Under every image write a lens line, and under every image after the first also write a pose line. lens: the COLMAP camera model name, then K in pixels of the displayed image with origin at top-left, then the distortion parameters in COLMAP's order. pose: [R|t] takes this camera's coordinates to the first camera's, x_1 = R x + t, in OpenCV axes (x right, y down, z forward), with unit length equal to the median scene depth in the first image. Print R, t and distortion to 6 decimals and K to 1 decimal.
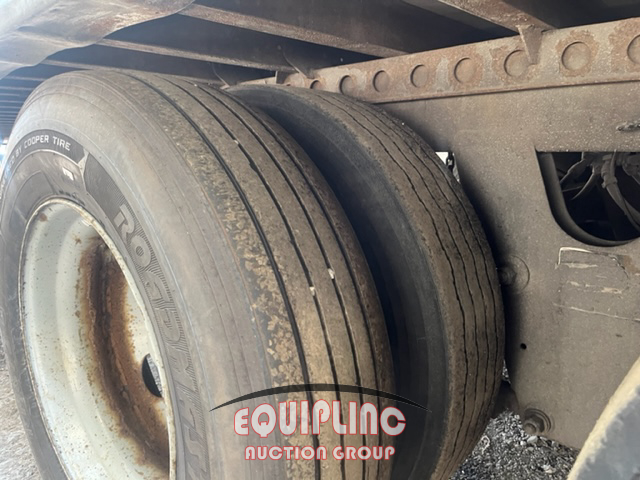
lens RADIAL K [[487.8, 0, 318.5], [0, 487.8, 239.7], [0, 0, 1]] dist [0.016903, -0.051002]
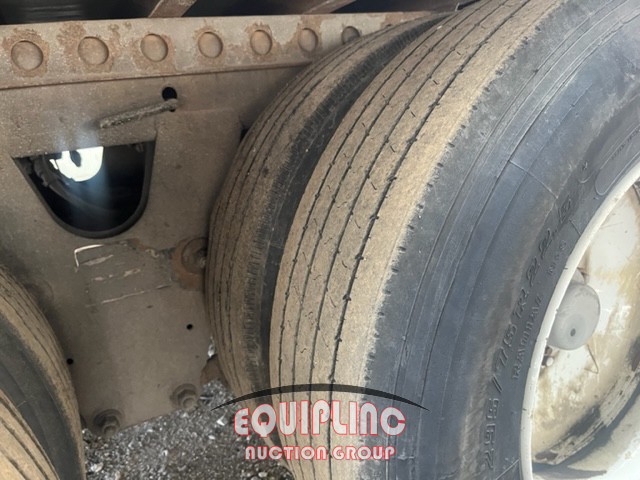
lens RADIAL K [[487.8, 0, 318.9], [0, 487.8, 241.2], [0, 0, 1]] dist [0.016903, -0.051002]
pose [[0.344522, -0.282478, 0.895271, -0.220256], [0.274914, 0.942206, 0.191494, -0.055991], [-0.897623, 0.180149, 0.402268, 0.161043]]
